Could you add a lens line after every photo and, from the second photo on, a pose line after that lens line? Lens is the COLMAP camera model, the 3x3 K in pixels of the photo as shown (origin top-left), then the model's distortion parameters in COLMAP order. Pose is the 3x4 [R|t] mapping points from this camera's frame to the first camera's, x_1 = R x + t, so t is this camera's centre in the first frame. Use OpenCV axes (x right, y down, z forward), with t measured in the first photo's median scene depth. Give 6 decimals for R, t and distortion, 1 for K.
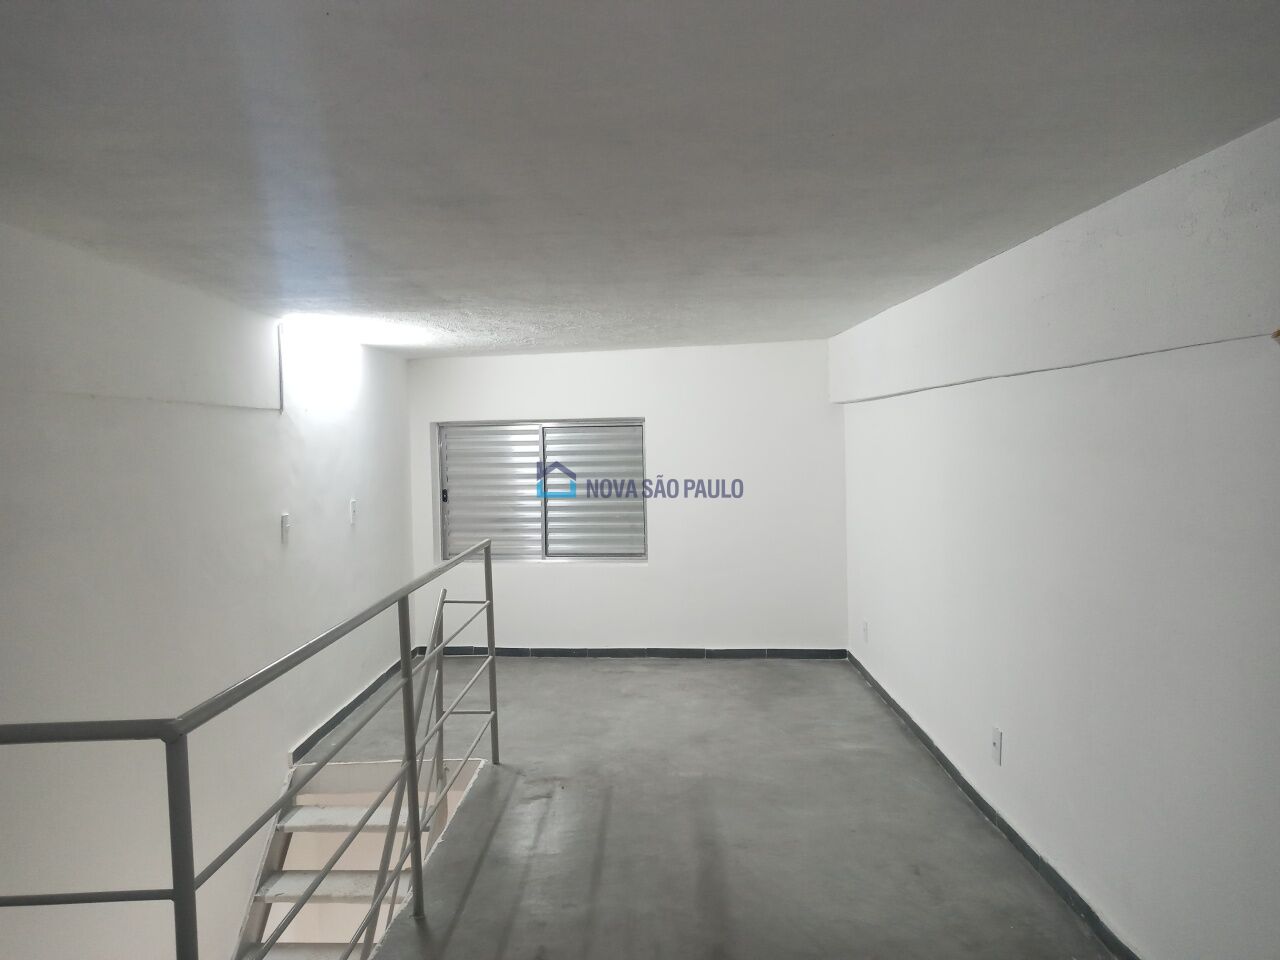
lens RADIAL K [[1001.8, 0, 640.1], [0, 1001.8, 509.0], [0, 0, 1]] dist [0.001842, -0.000691]
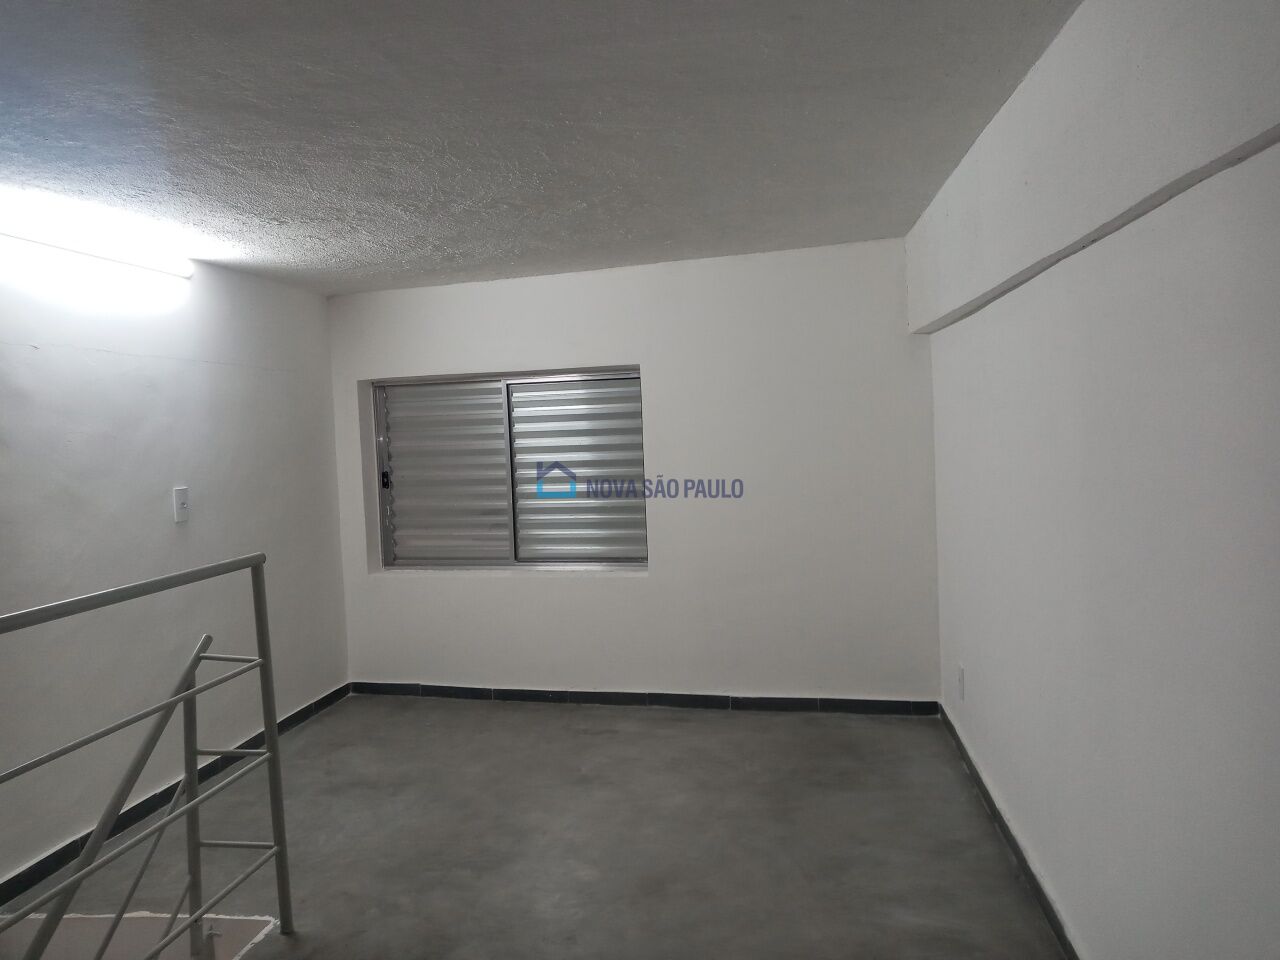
lens RADIAL K [[1001.8, 0, 640.1], [0, 1001.8, 509.0], [0, 0, 1]] dist [0.001842, -0.000691]
pose [[0.990986, -0.006978, -0.133783, 0.097209], [0.009278, 0.999820, 0.016576, -0.002369], [0.133643, -0.017668, 0.990872, 0.304651]]
